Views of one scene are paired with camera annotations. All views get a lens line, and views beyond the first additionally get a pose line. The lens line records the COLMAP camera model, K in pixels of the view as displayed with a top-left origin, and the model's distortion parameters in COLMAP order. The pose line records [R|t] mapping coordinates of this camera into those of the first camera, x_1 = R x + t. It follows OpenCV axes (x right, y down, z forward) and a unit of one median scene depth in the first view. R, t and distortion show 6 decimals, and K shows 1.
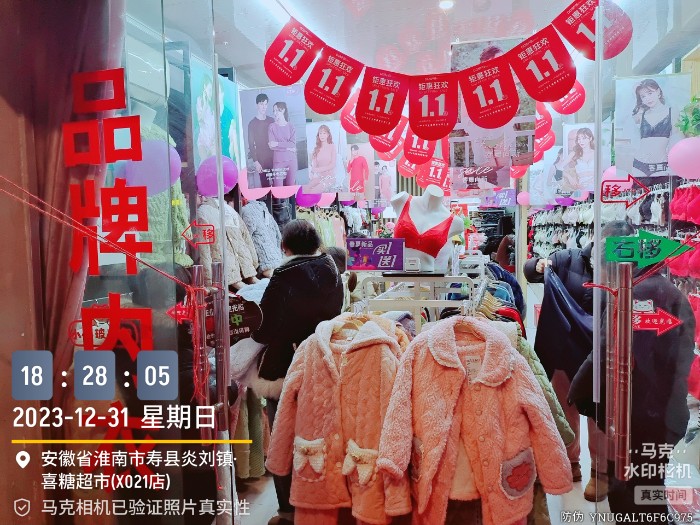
lens RADIAL K [[528.2, 0, 345.0], [0, 528.2, 261.6], [0, 0, 1]] dist [0.076983, -0.063844]
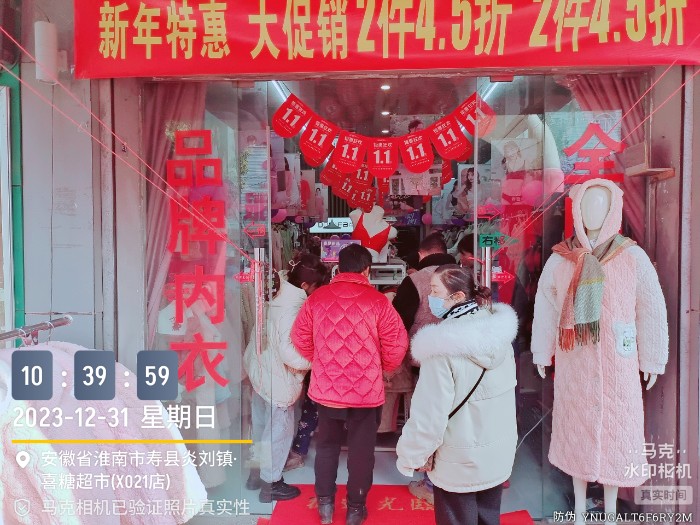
lens RADIAL K [[534.2, 0, 344.6], [0, 534.2, 259.1], [0, 0, 1]] dist [0.055101, -0.025389]
pose [[0.983554, 0.014702, 0.180013, -0.167198], [-0.007616, 0.999171, -0.039994, 0.057109], [-0.180452, 0.037965, 0.982851, -0.395193]]
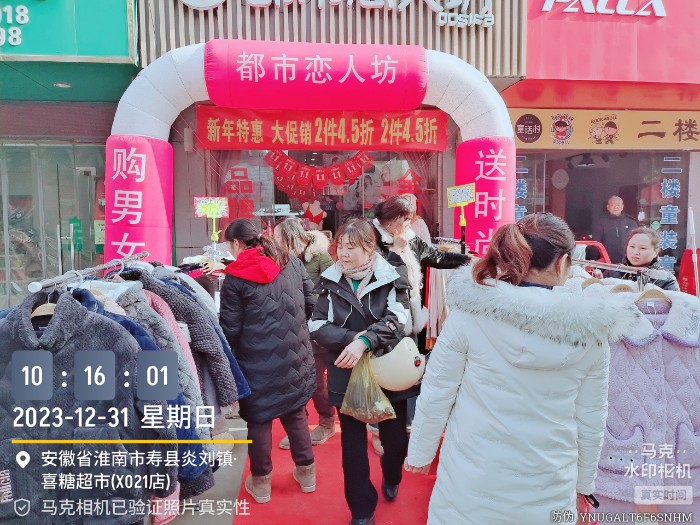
lens RADIAL K [[533.8, 0, 355.0], [0, 533.8, 266.9], [0, 0, 1]] dist [0.068765, -0.069827]
pose [[0.932871, -0.012934, 0.359978, -0.593828], [0.012181, 0.999916, 0.004362, 0.177134], [-0.360004, 0.000315, 0.932951, -1.538849]]
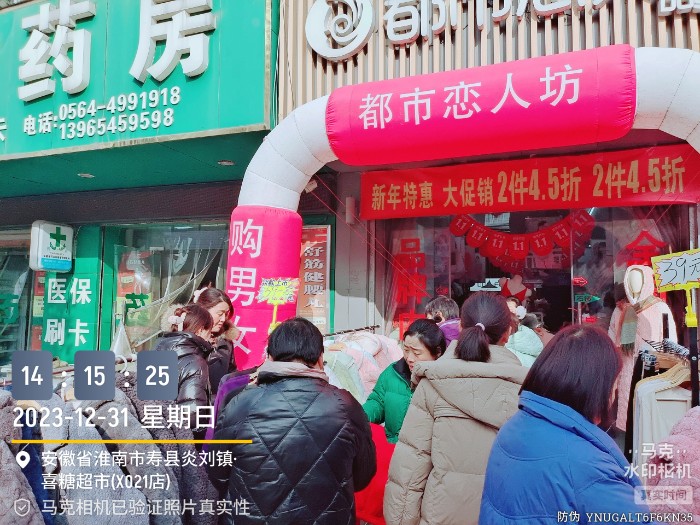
lens RADIAL K [[528.2, 0, 346.6], [0, 528.2, 269.9], [0, 0, 1]] dist [0.076983, -0.063844]
pose [[0.993494, 0.024941, -0.111119, -0.273342], [-0.038141, 0.992245, -0.118297, 0.118133], [0.107307, 0.121766, 0.986741, -1.188916]]
